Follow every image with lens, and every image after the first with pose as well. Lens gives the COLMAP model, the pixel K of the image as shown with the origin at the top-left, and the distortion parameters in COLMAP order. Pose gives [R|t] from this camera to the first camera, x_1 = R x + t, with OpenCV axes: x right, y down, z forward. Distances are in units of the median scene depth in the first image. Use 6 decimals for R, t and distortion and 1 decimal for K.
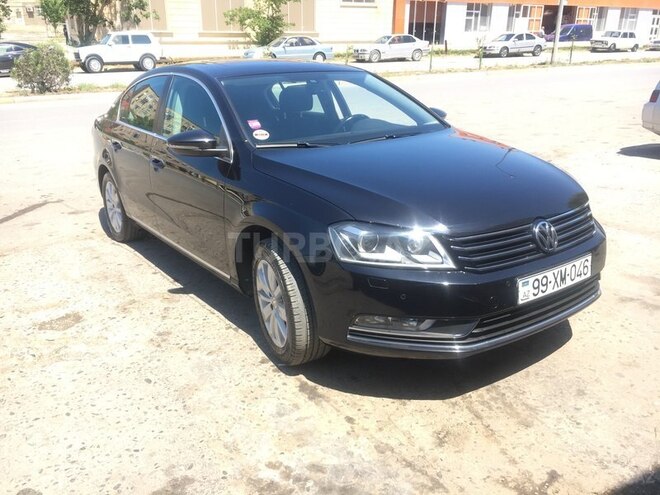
lens RADIAL K [[568.3, 0, 328.2], [0, 568.3, 249.6], [0, 0, 1]] dist [0.075021, -0.098352]
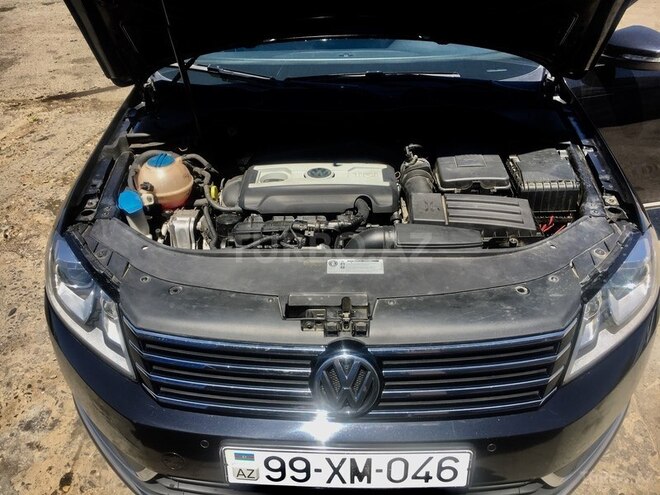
lens RADIAL K [[568.3, 0, 326.9], [0, 568.3, 243.9], [0, 0, 1]] dist [0.075021, -0.098352]
pose [[0.792358, 0.330775, -0.512598, 0.311170], [-0.188367, 0.931844, 0.310137, -0.151507], [0.580247, -0.149183, 0.800661, 0.336542]]
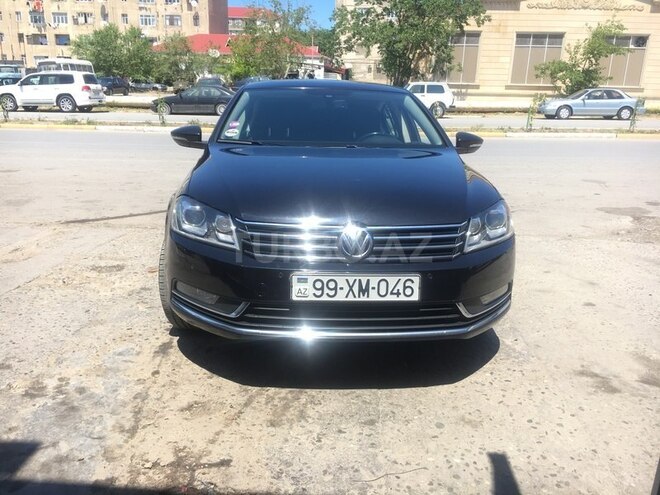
lens RADIAL K [[568.3, 0, 329.4], [0, 568.3, 247.4], [0, 0, 1]] dist [0.075021, -0.098352]
pose [[0.847681, 0.164500, -0.504358, 0.443184], [-0.210257, 0.977030, -0.034715, 0.014559], [0.487062, 0.135472, 0.862797, 0.090776]]
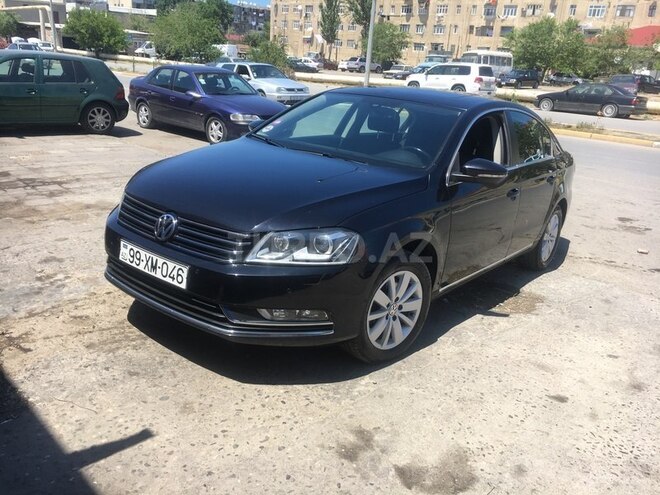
lens RADIAL K [[568.3, 0, 326.5], [0, 568.3, 249.8], [0, 0, 1]] dist [0.075021, -0.098352]
pose [[0.278996, 0.331117, -0.901400, 0.807585], [-0.406550, 0.891129, 0.201511, -0.182996], [0.869988, 0.310243, 0.383237, 0.465364]]
